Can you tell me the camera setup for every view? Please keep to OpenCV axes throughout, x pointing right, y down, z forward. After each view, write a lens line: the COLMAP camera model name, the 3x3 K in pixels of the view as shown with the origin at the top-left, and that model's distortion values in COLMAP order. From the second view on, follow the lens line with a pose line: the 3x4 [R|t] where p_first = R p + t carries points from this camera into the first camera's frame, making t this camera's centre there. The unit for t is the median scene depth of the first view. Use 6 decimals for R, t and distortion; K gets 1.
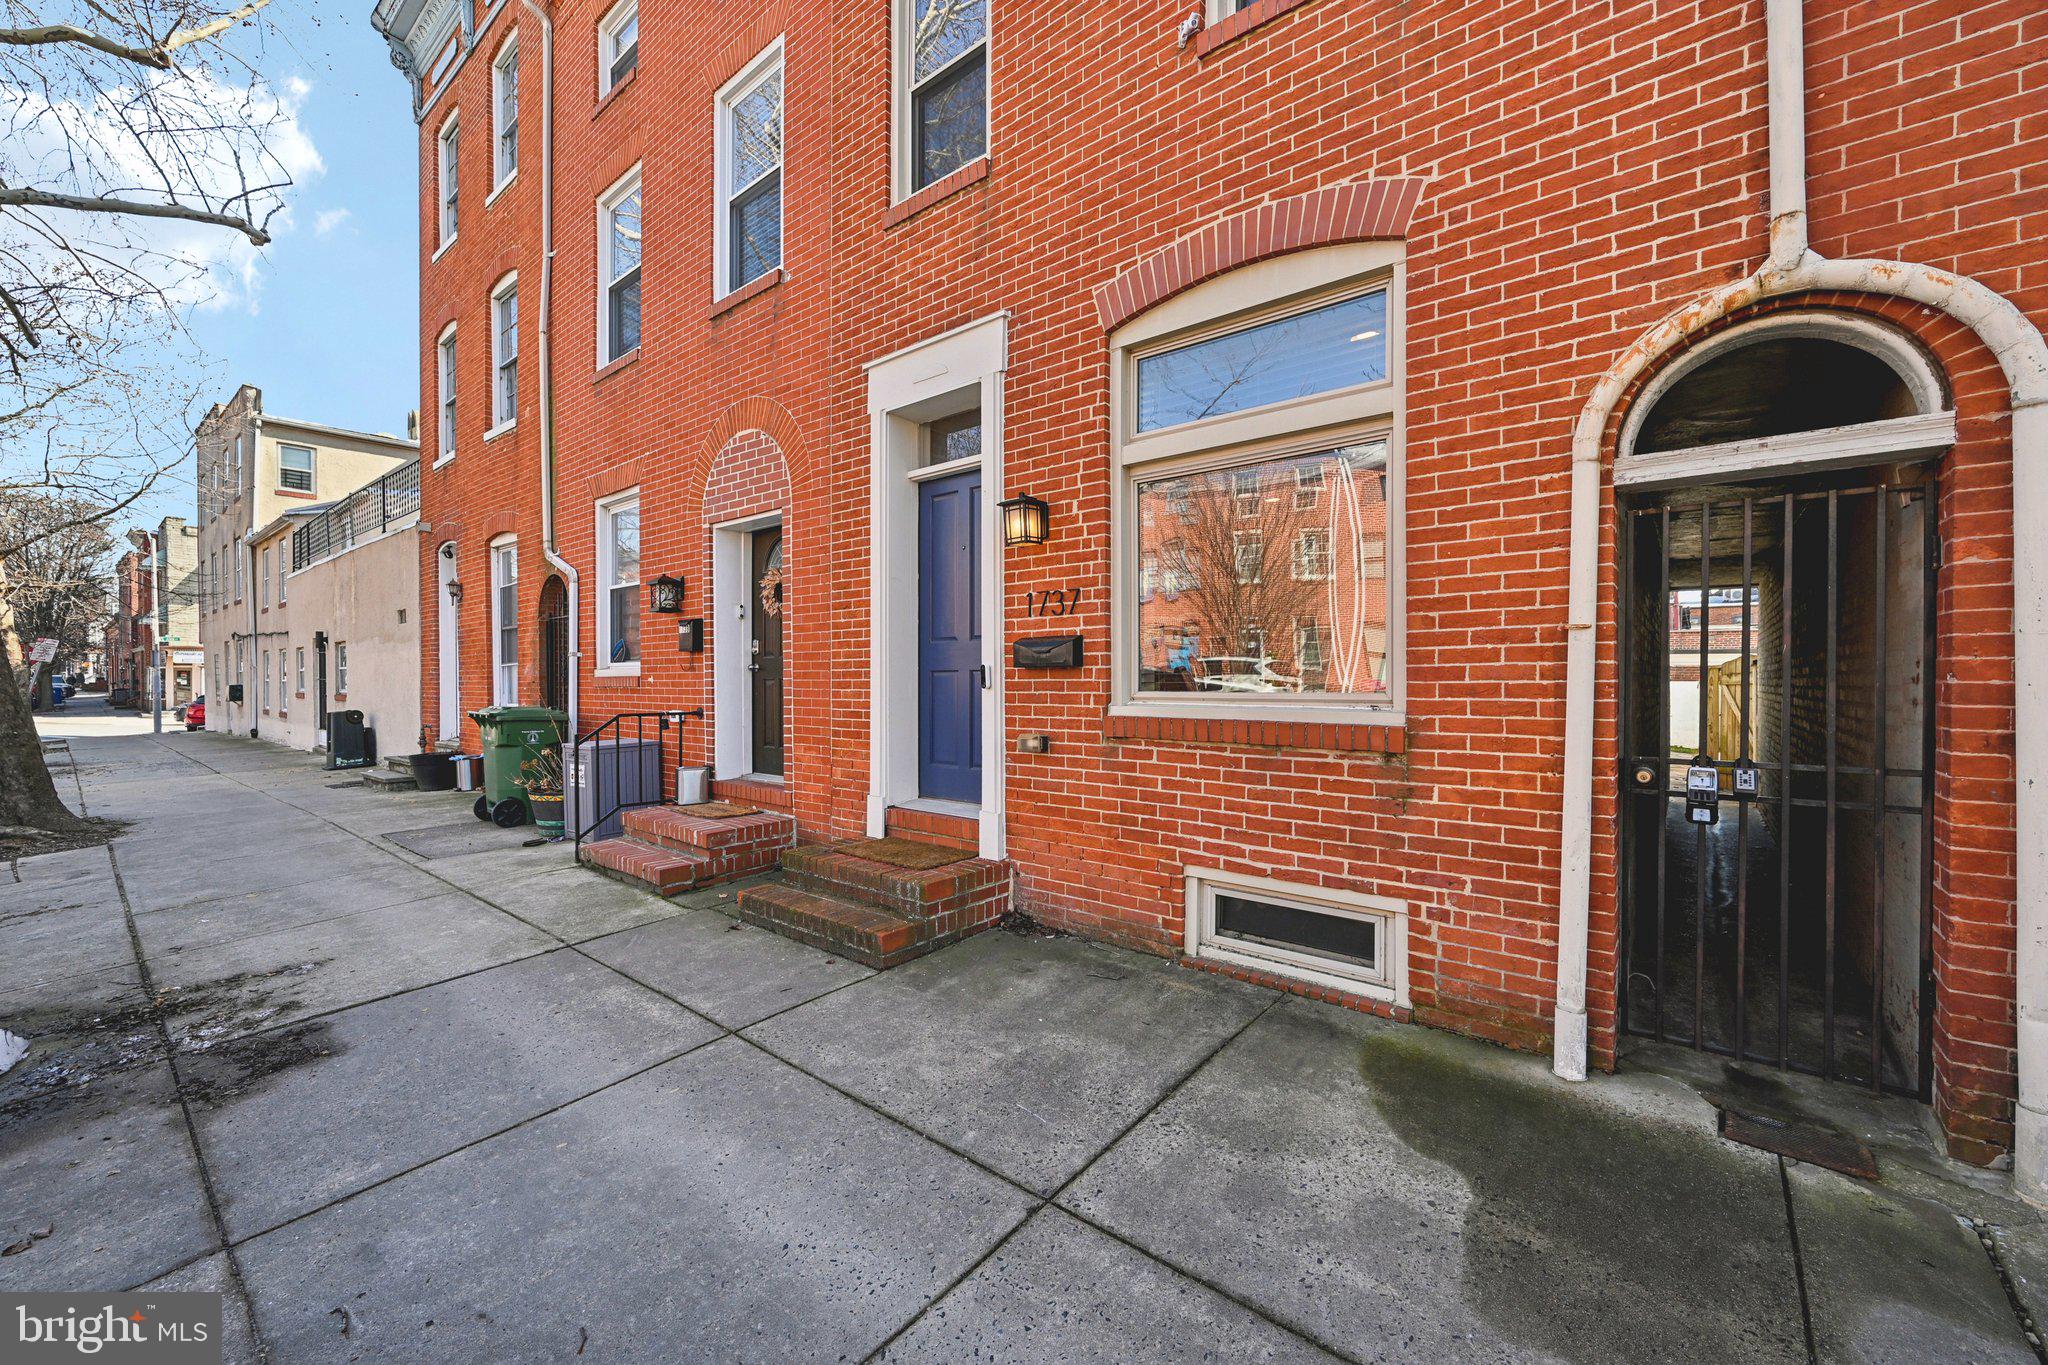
lens RADIAL K [[805.7, 0, 1033.9], [0, 805.7, 692.0], [0, 0, 1]] dist [-0.001846, 0.000302]
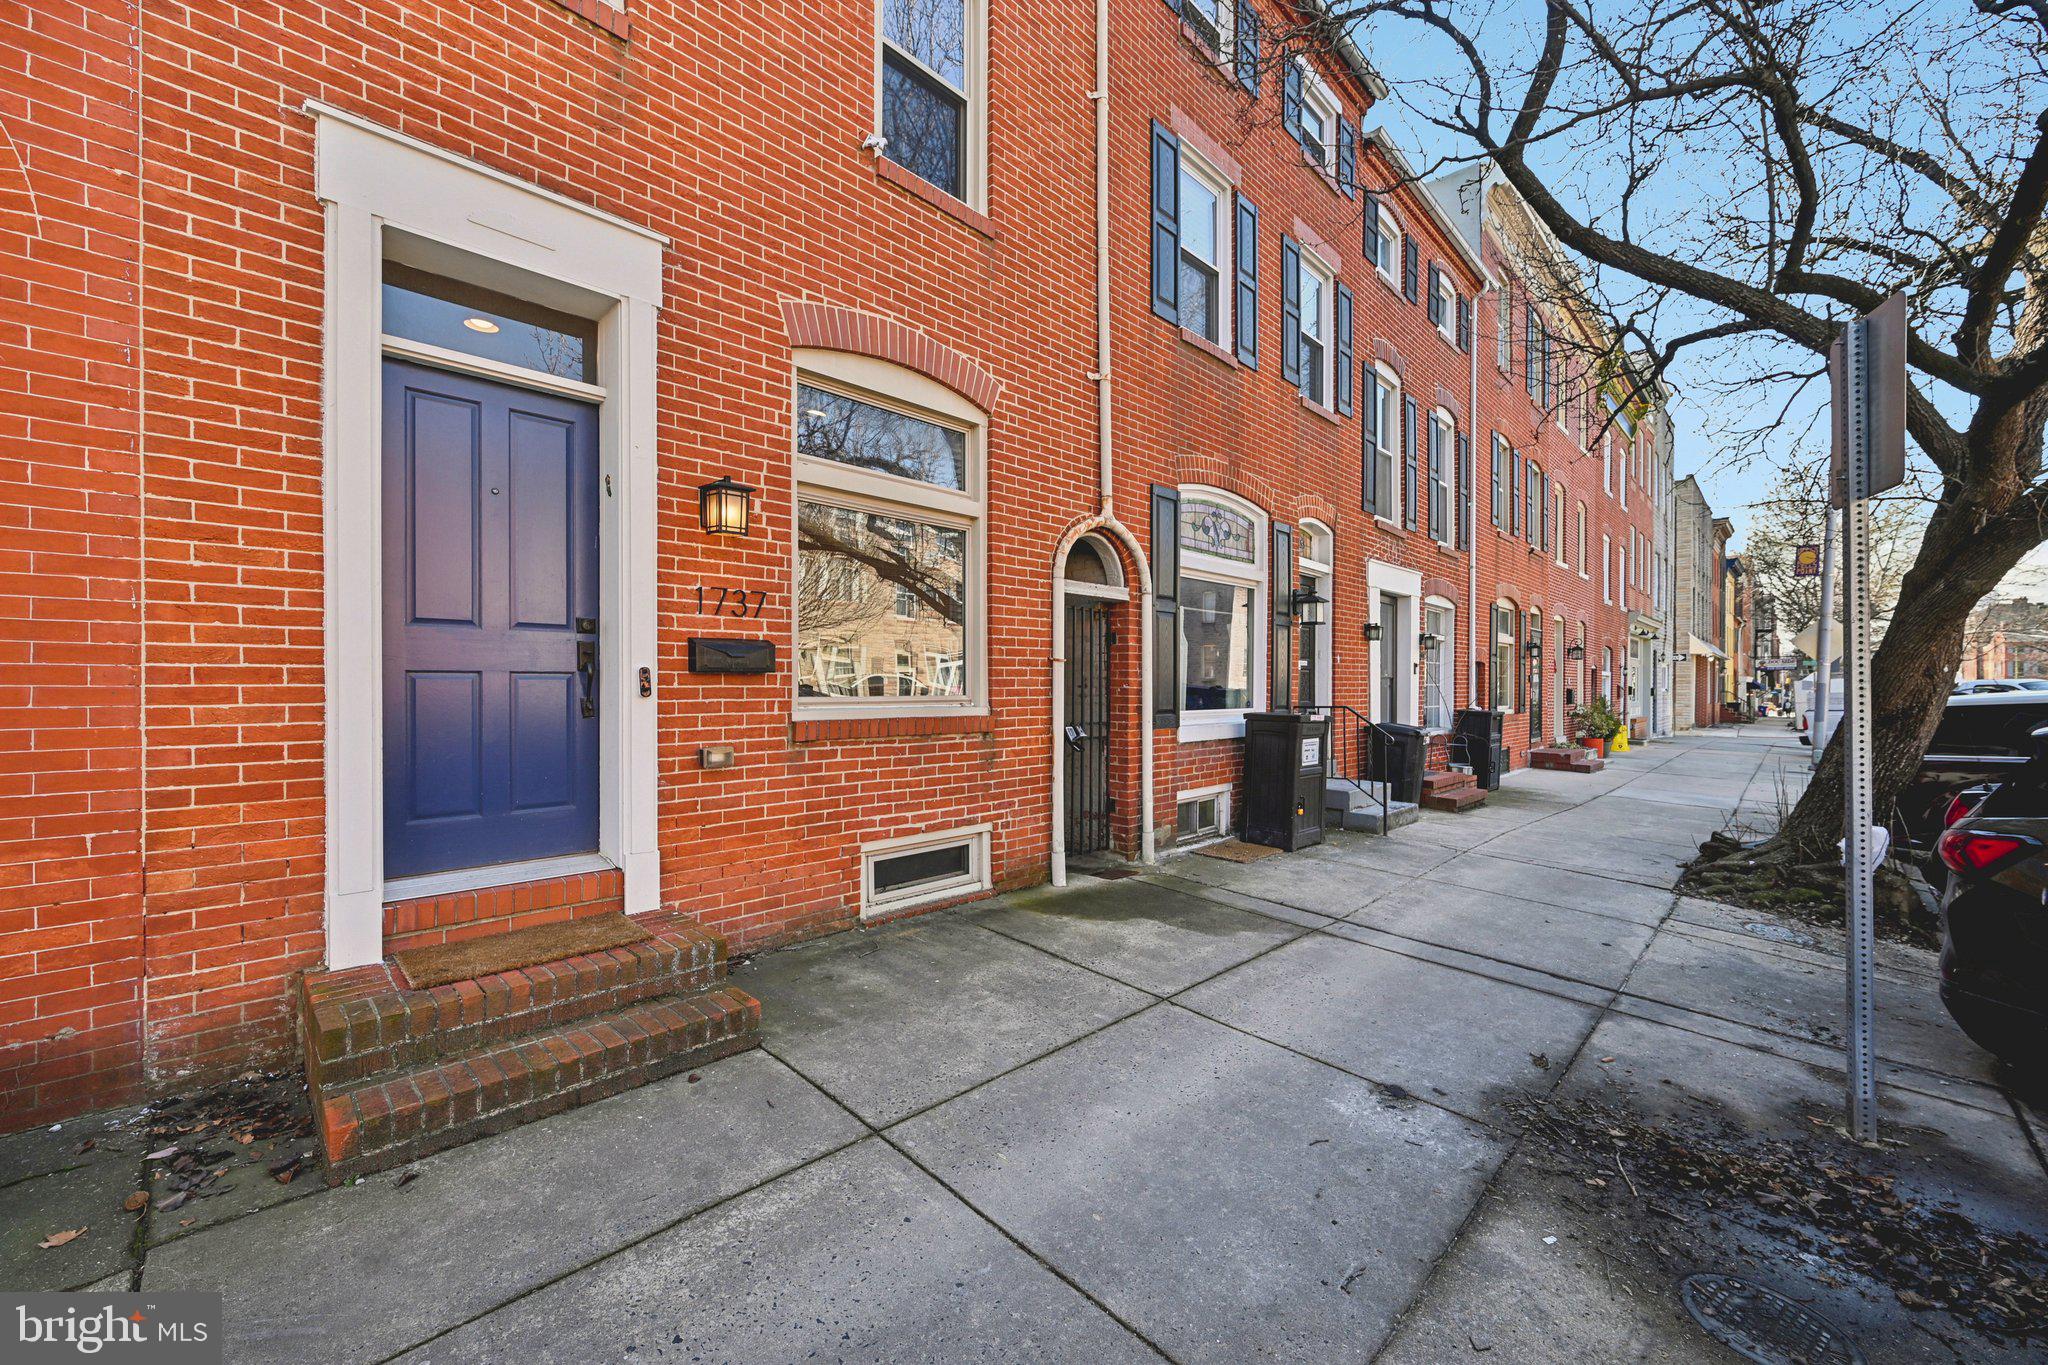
lens RADIAL K [[805.7, 0, 1033.9], [0, 805.7, 692.0], [0, 0, 1]] dist [-0.001846, 0.000302]
pose [[0.085054, -0.009245, 0.996333, -1.049651], [0.010105, 0.999914, 0.008415, -0.015409], [-0.996325, 0.009352, 0.085140, 0.706193]]
